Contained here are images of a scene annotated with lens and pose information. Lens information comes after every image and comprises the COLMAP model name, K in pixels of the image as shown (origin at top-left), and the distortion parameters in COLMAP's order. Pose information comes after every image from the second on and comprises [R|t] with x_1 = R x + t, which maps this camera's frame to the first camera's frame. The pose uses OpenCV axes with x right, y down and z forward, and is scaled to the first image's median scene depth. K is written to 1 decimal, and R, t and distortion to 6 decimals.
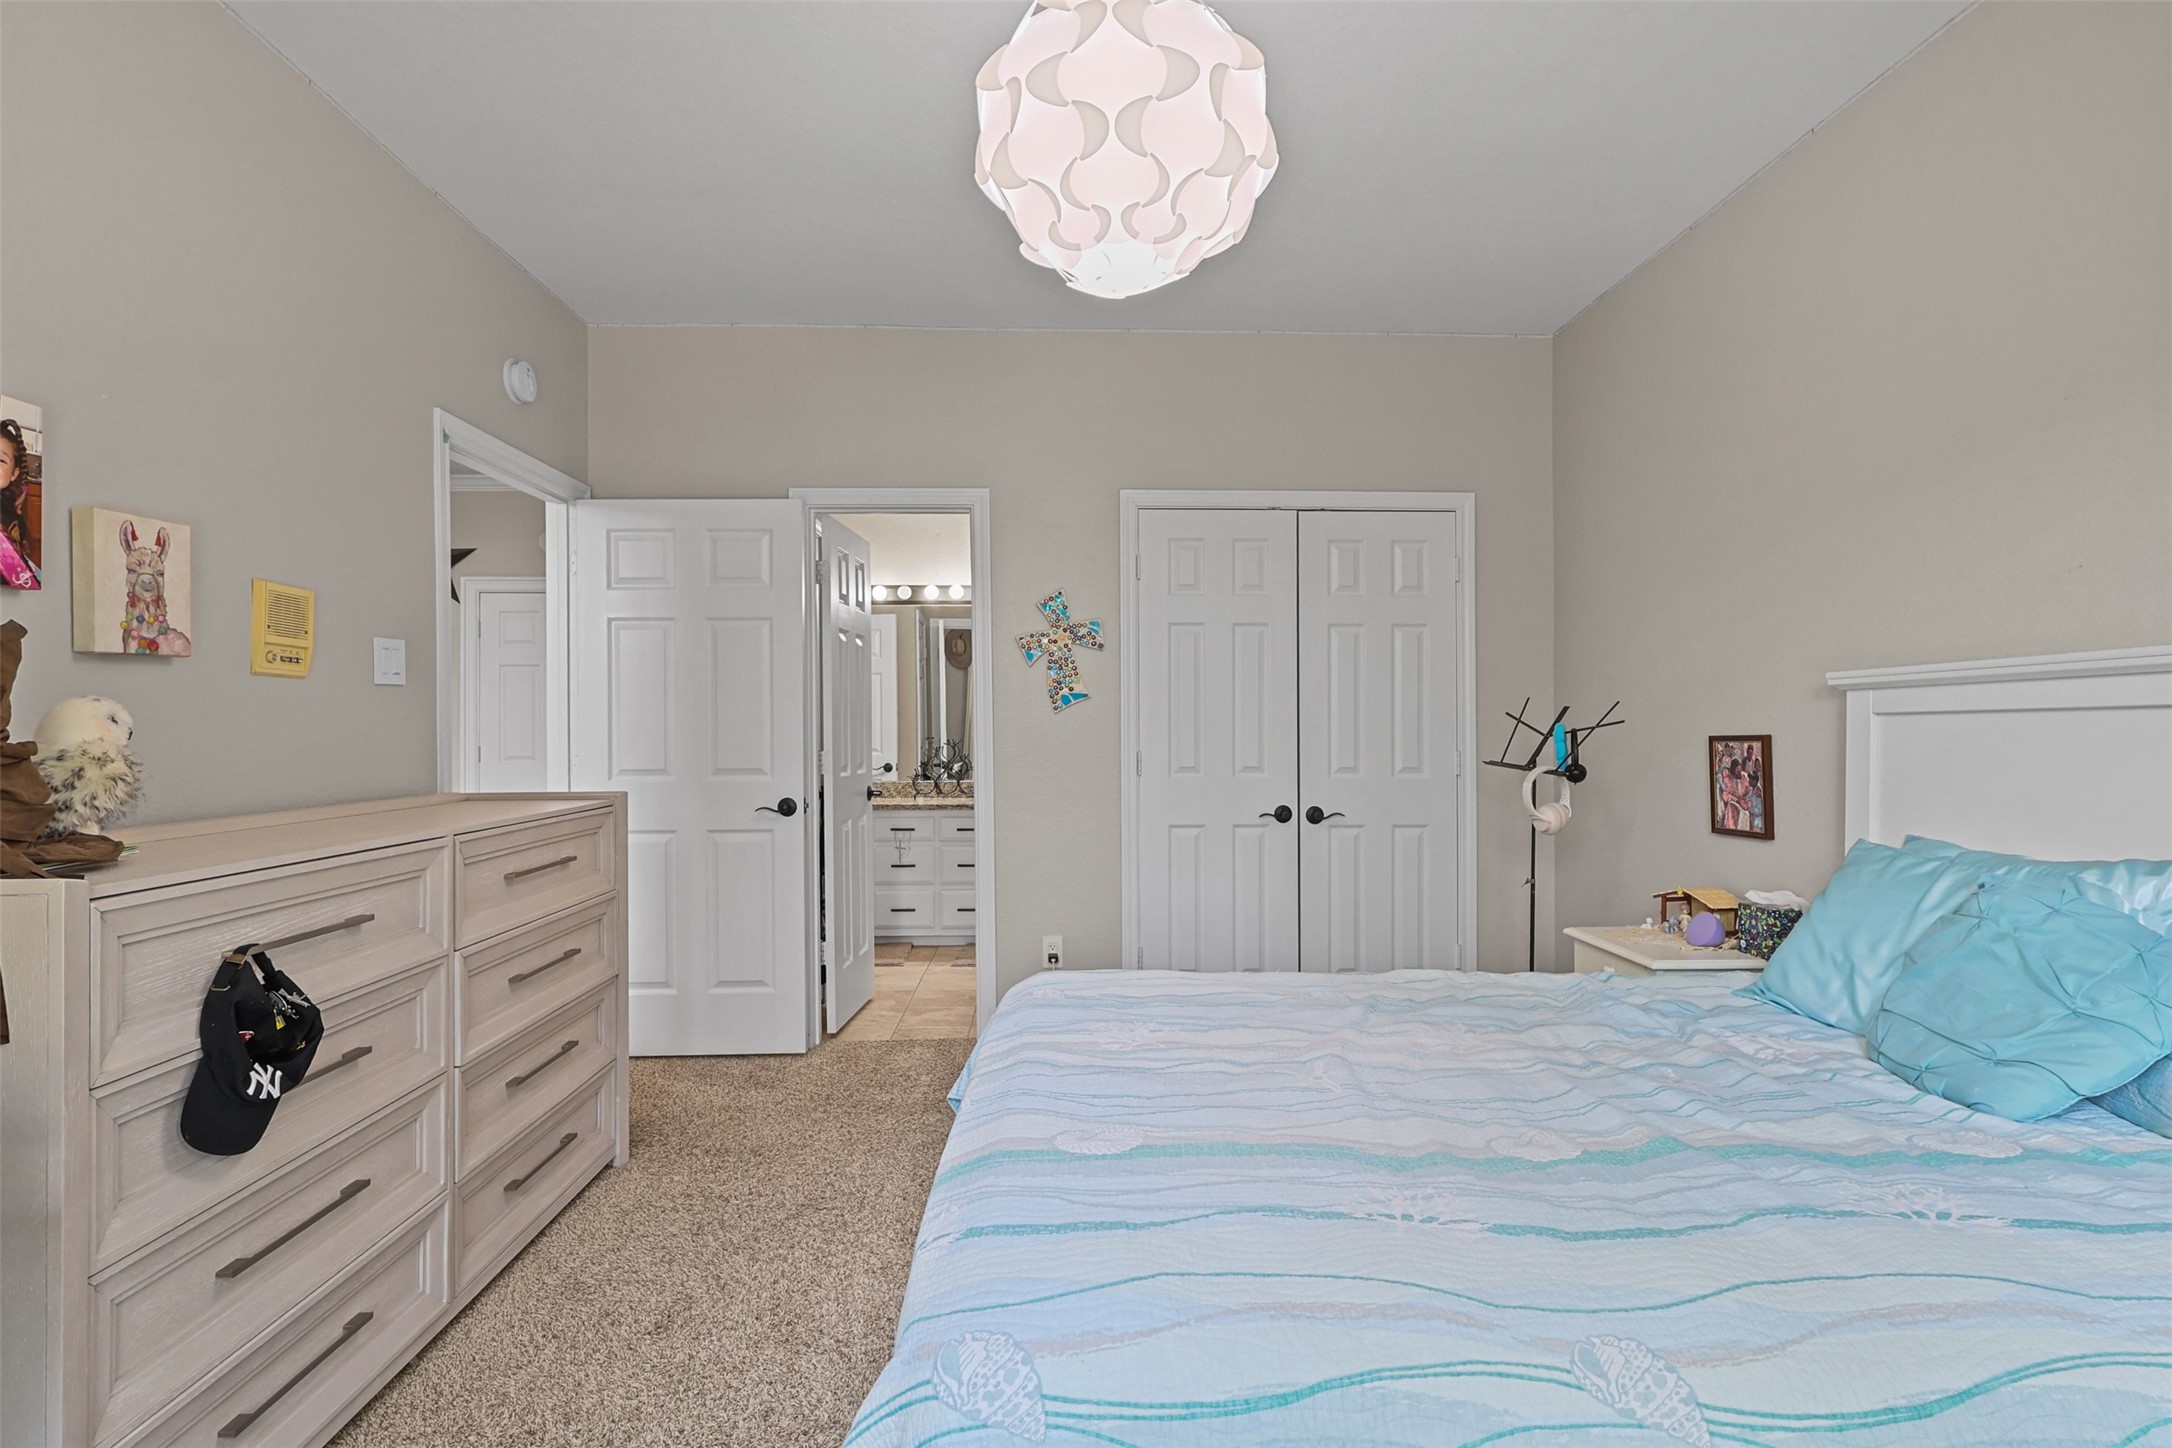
lens RADIAL K [[1034.7, 0, 1086.2], [0, 1034.7, 760.2], [0, 0, 1]] dist [0.000134, 0.000023]
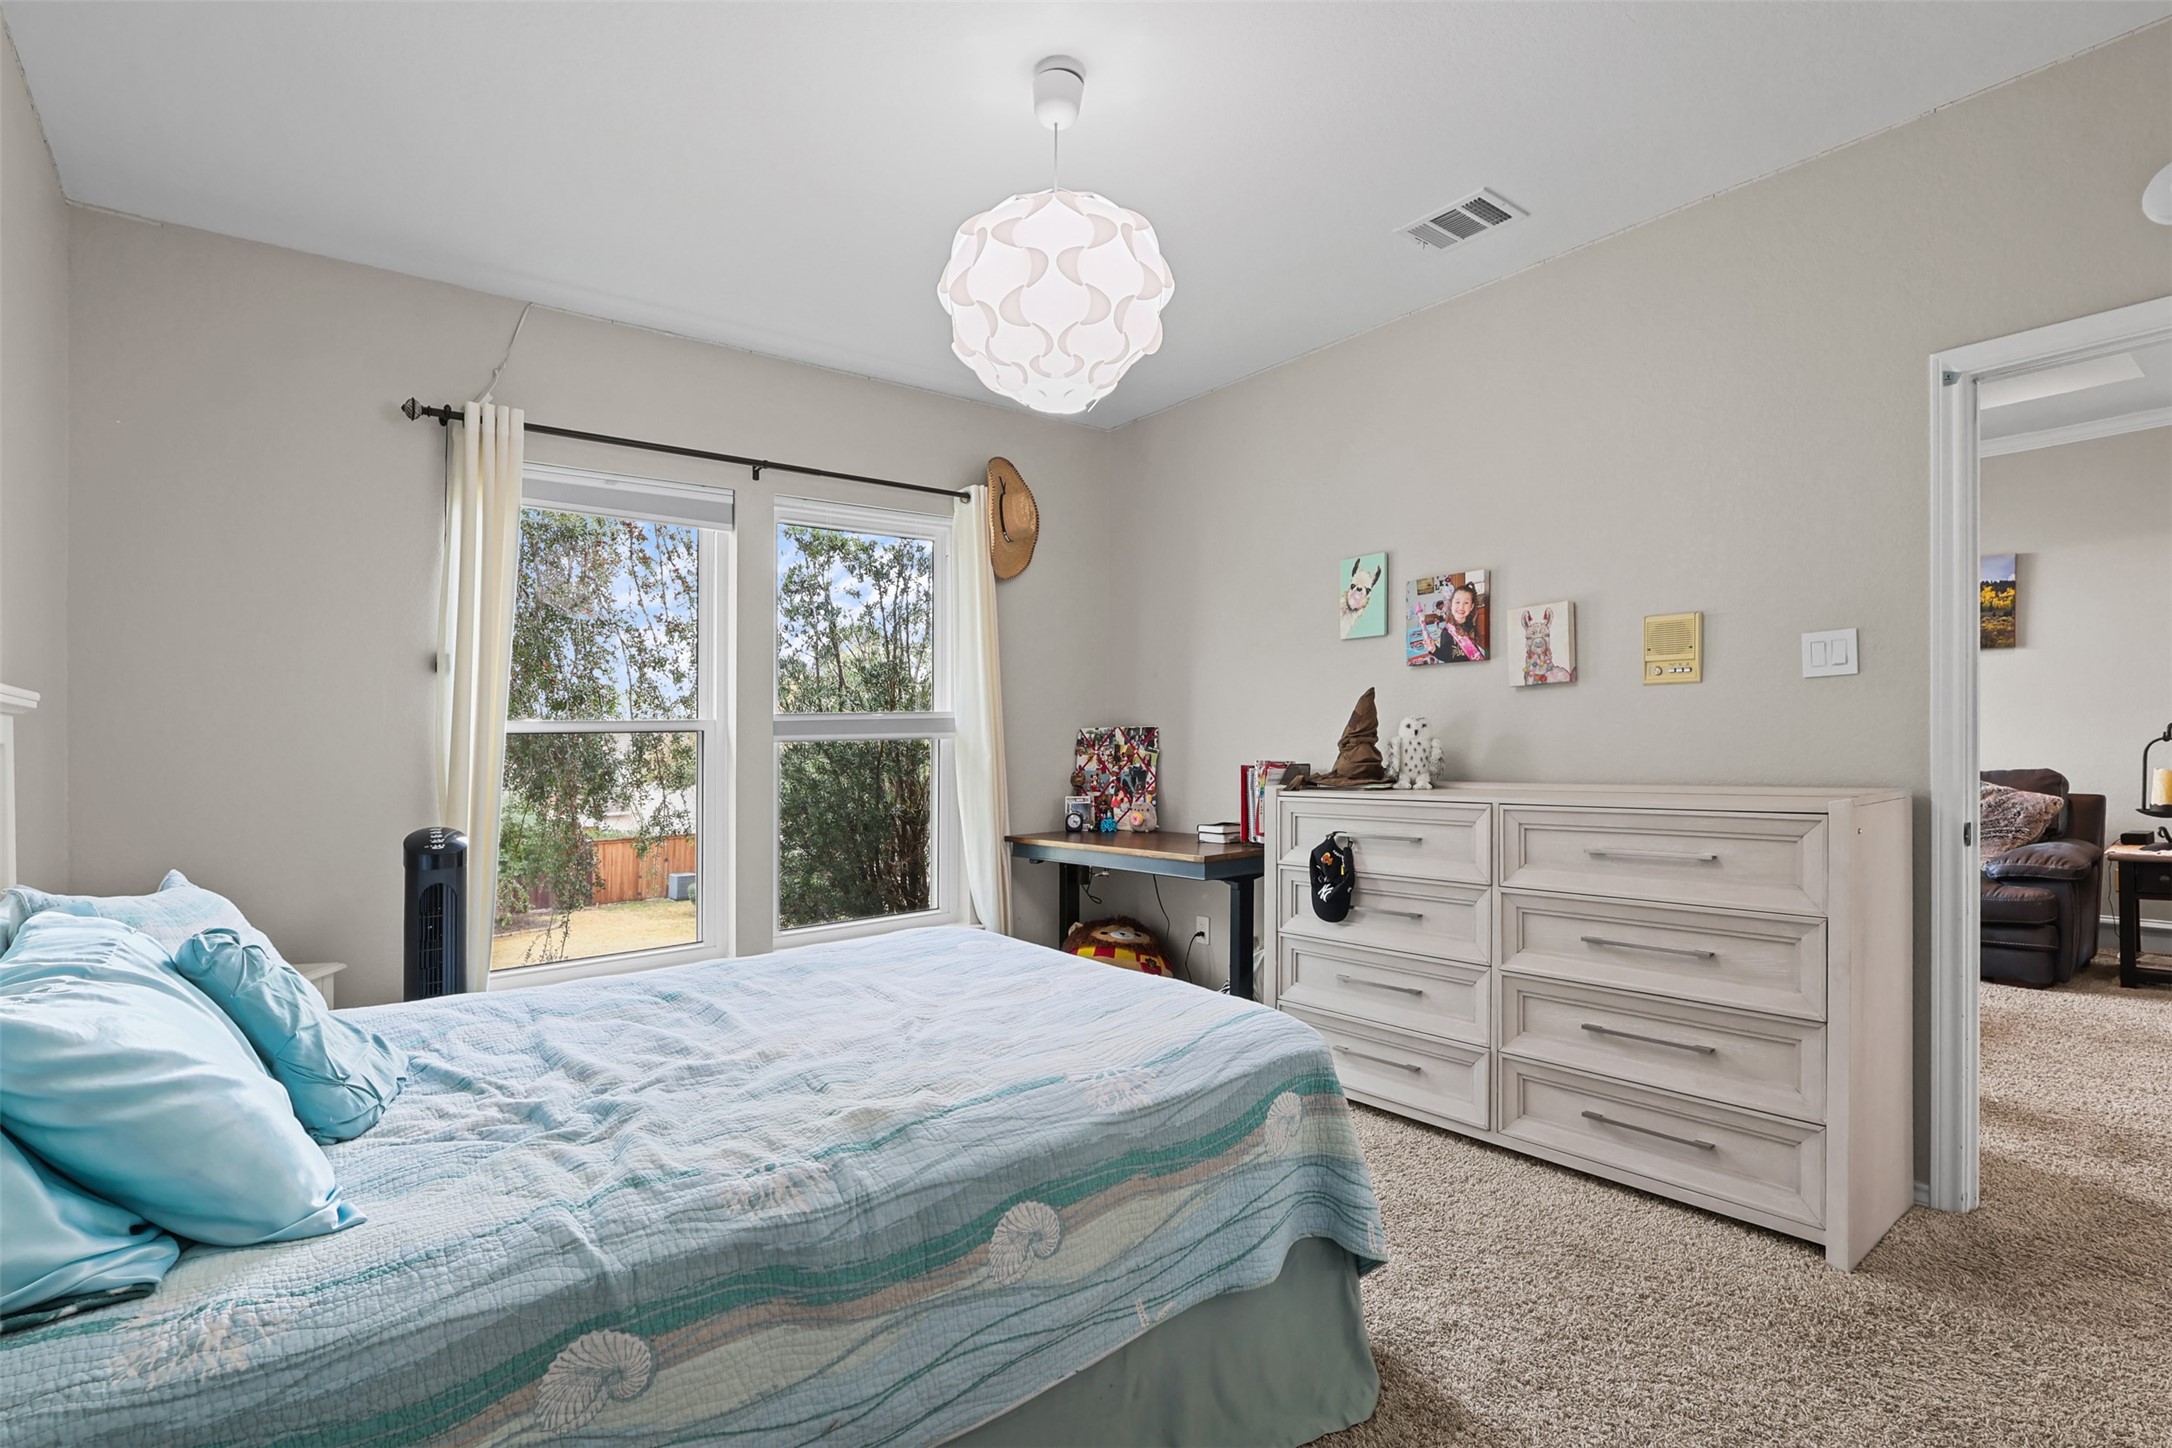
lens RADIAL K [[1024.5, 0, 1086.0], [0, 1024.5, 724.0], [0, 0, 1]] dist [-0.000180, -0.000014]
pose [[-0.800547, 0.008617, -0.599209, 0.729145], [0.006554, 0.999963, 0.005624, -0.050606], [0.599235, 0.000575, -0.800573, 1.929621]]
